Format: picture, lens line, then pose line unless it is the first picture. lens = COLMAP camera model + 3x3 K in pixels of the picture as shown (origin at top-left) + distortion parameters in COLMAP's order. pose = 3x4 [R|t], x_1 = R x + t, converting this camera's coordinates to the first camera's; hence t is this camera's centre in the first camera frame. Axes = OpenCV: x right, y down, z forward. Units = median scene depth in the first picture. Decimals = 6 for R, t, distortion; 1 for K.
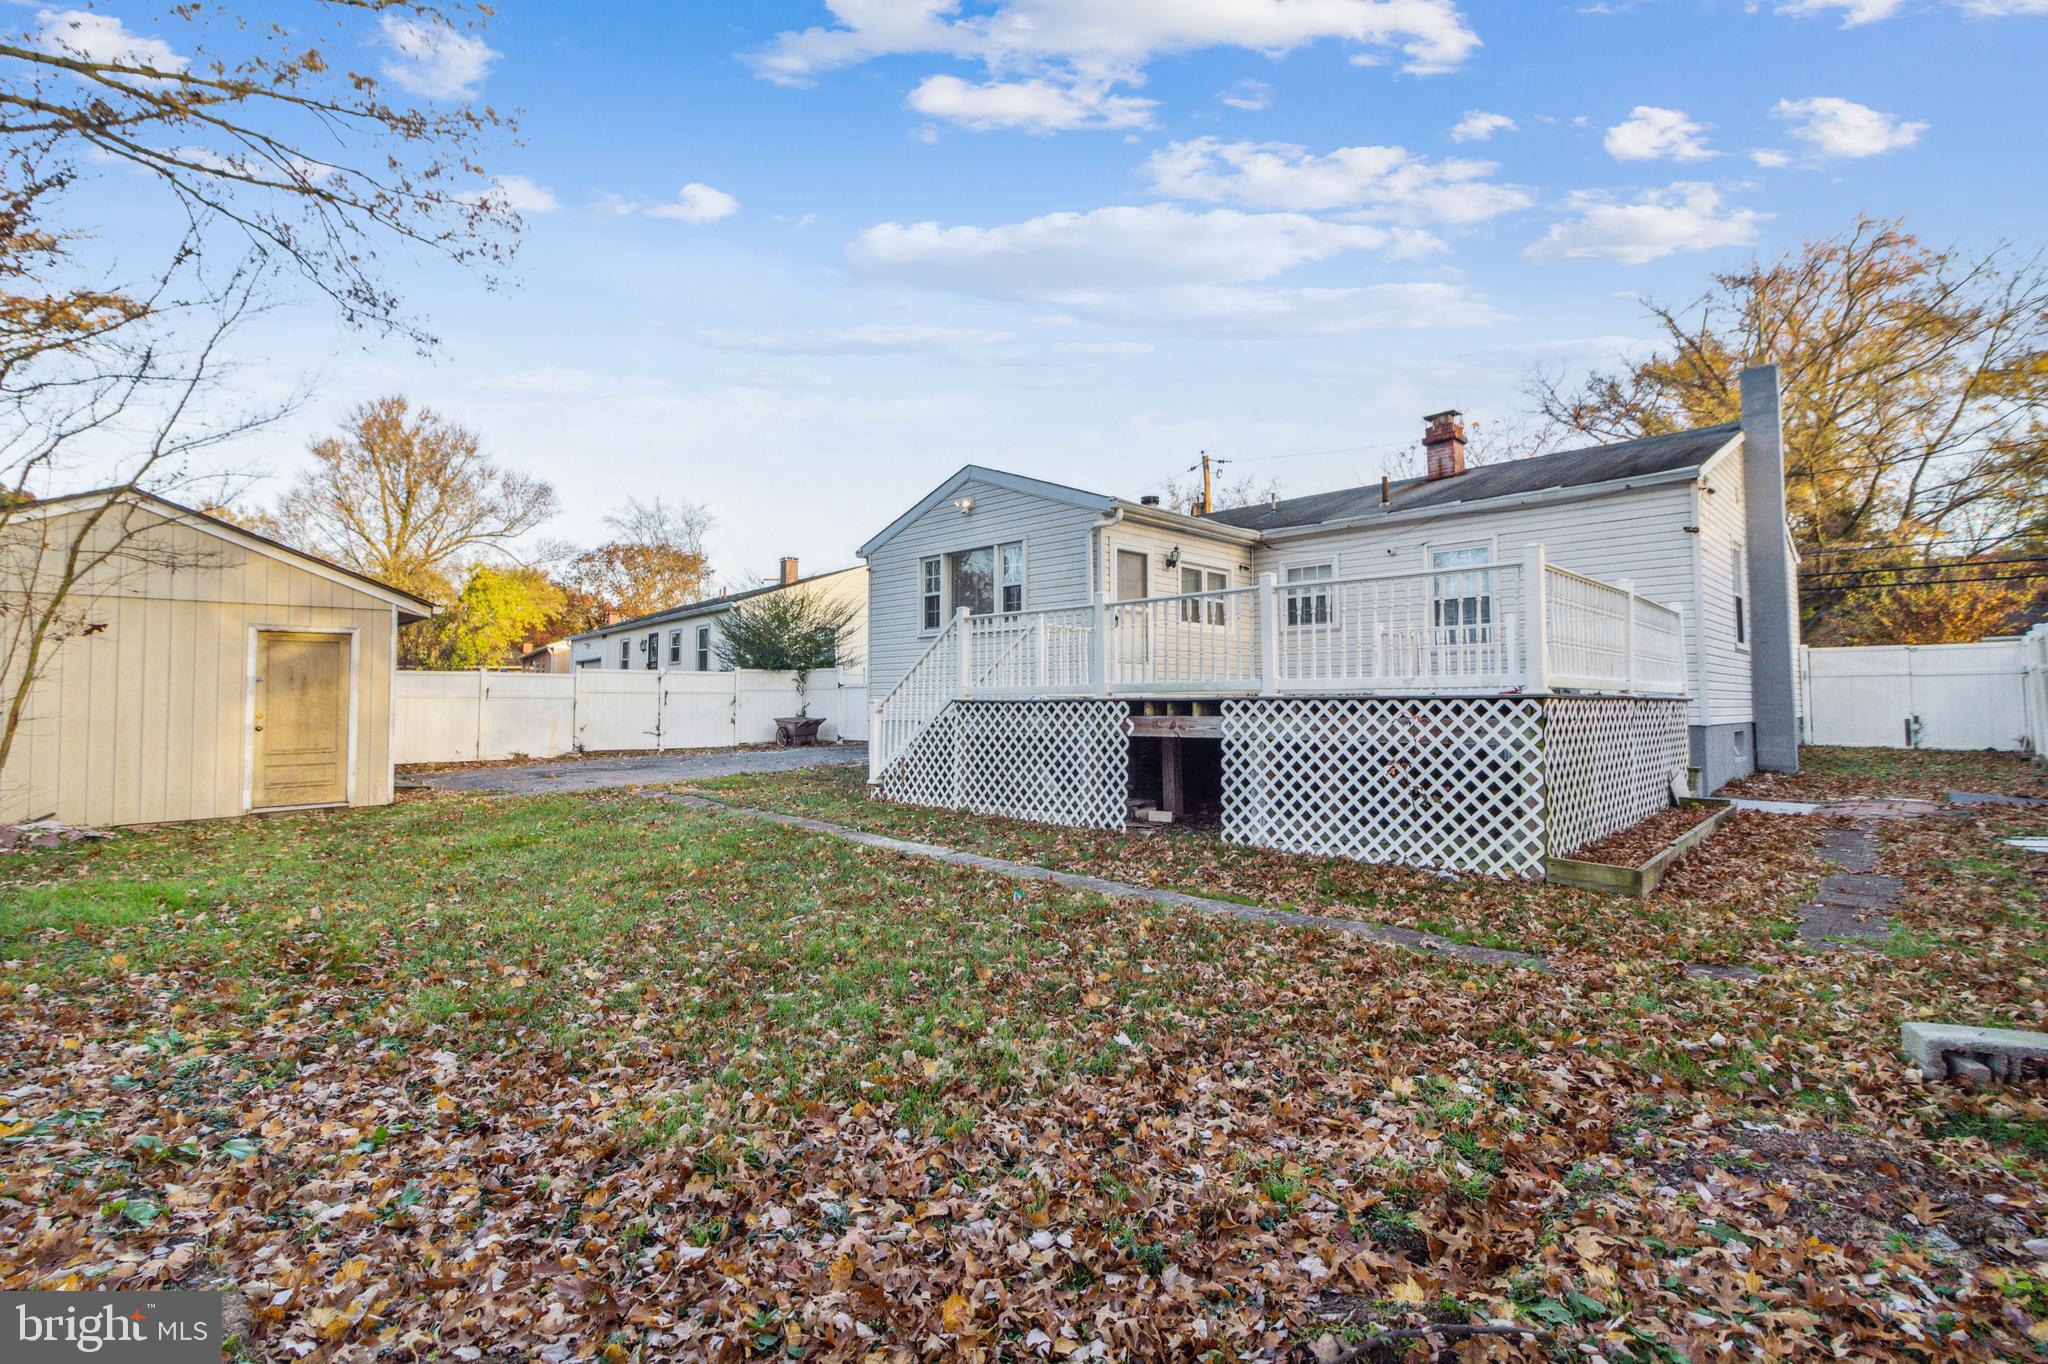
lens RADIAL K [[950.1, 0, 1019.4], [0, 950.1, 690.0], [0, 0, 1]] dist [0.033995, -0.015527]
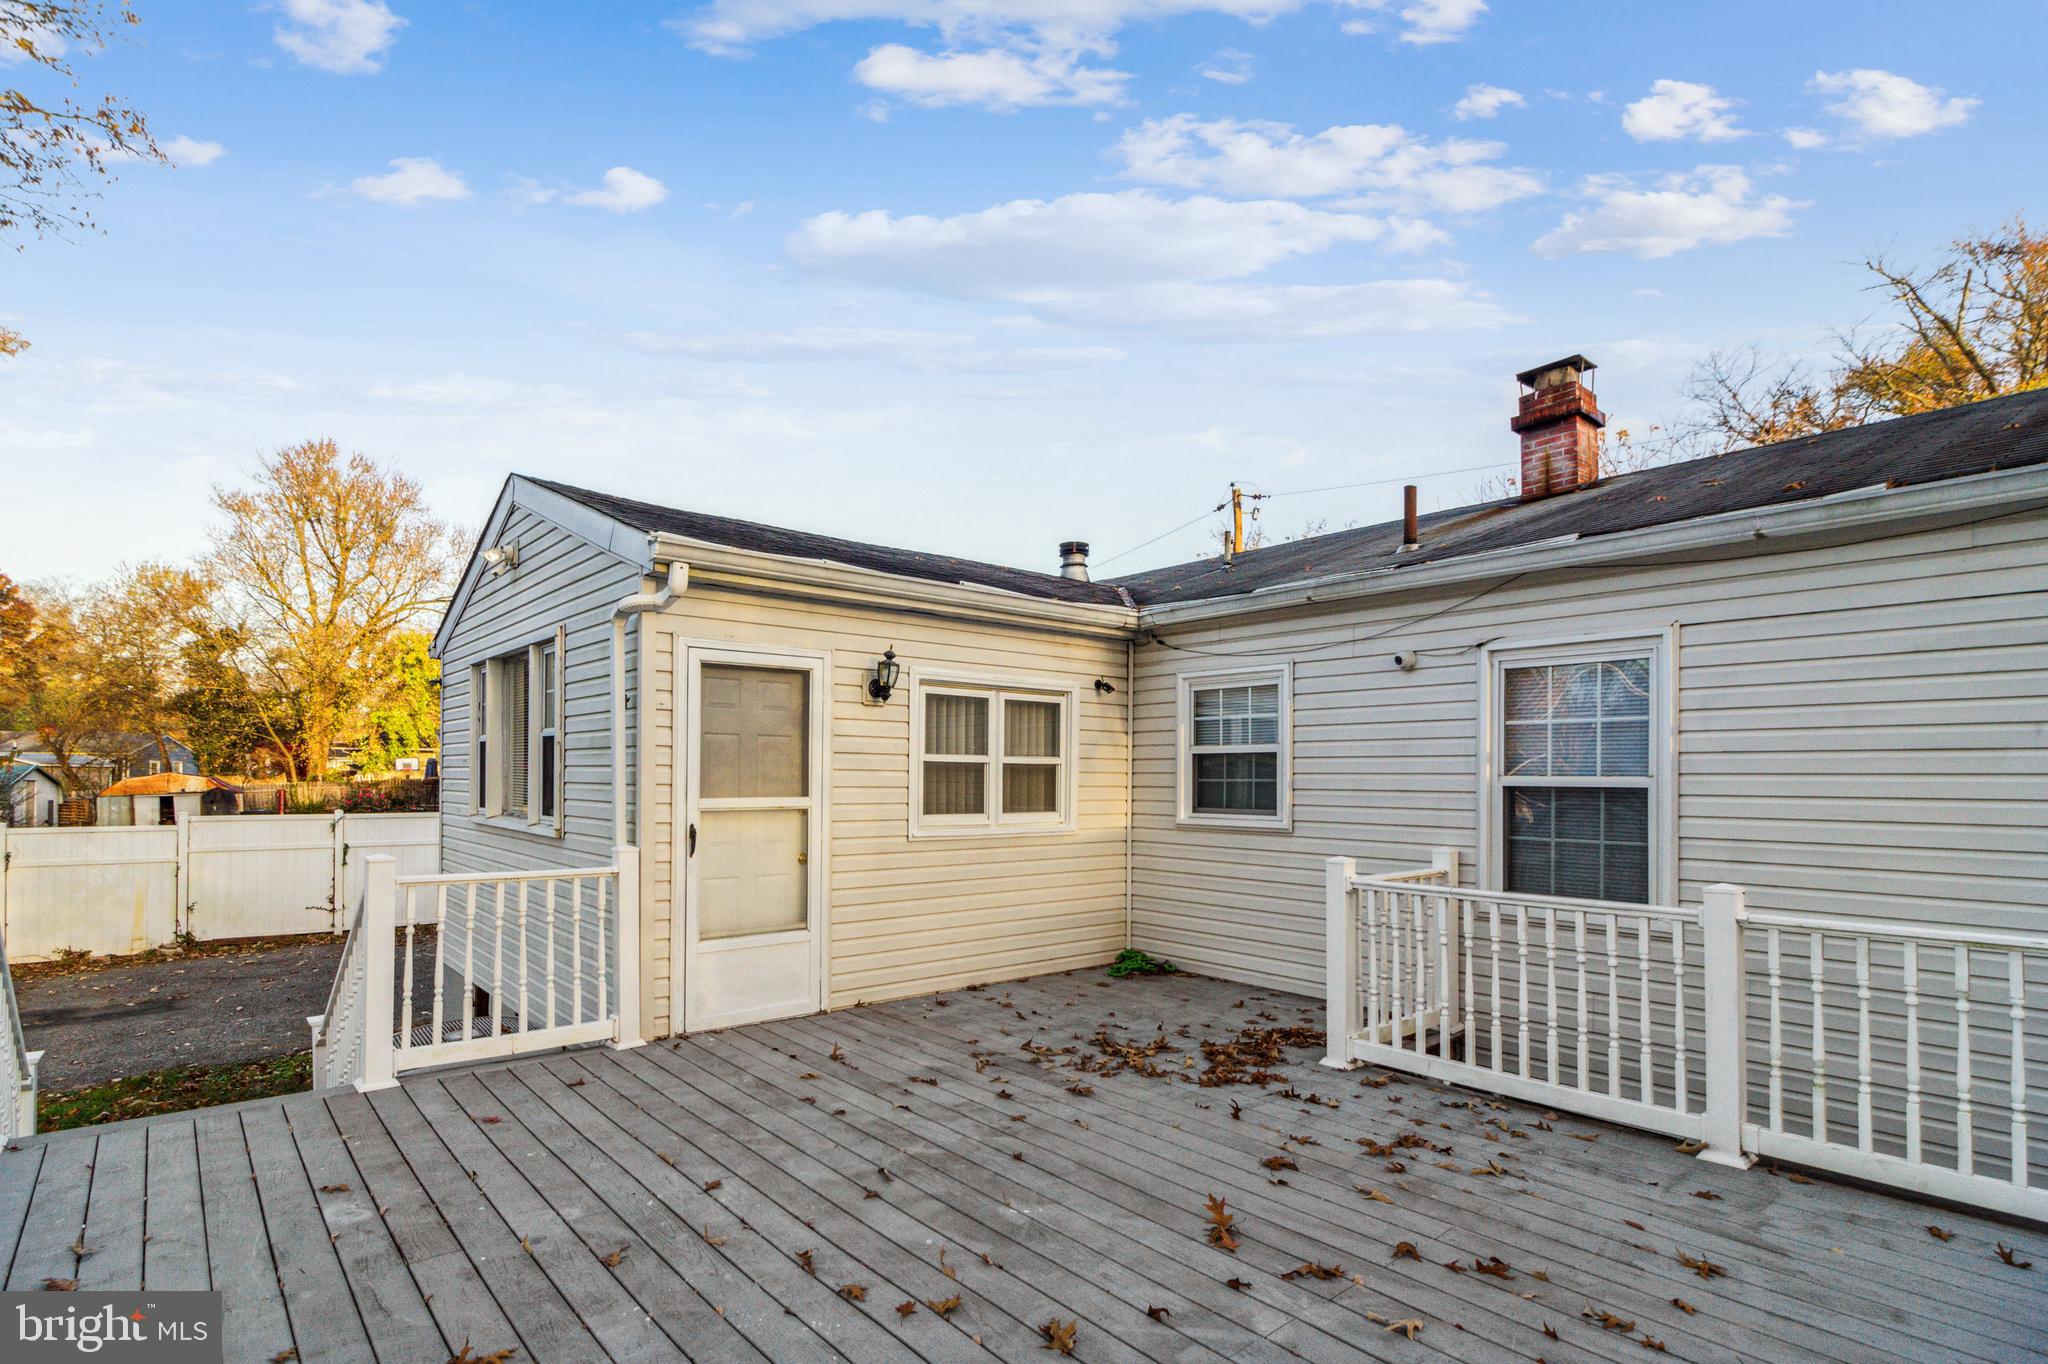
lens RADIAL K [[992.2, 0, 1027.2], [0, 992.2, 784.7], [0, 0, 1]] dist [0.020008, 0.000657]
pose [[0.996259, 0.009443, -0.085897, 0.177514], [-0.006898, 0.999530, 0.029875, -0.069447], [0.086139, -0.029170, 0.995856, 0.372306]]
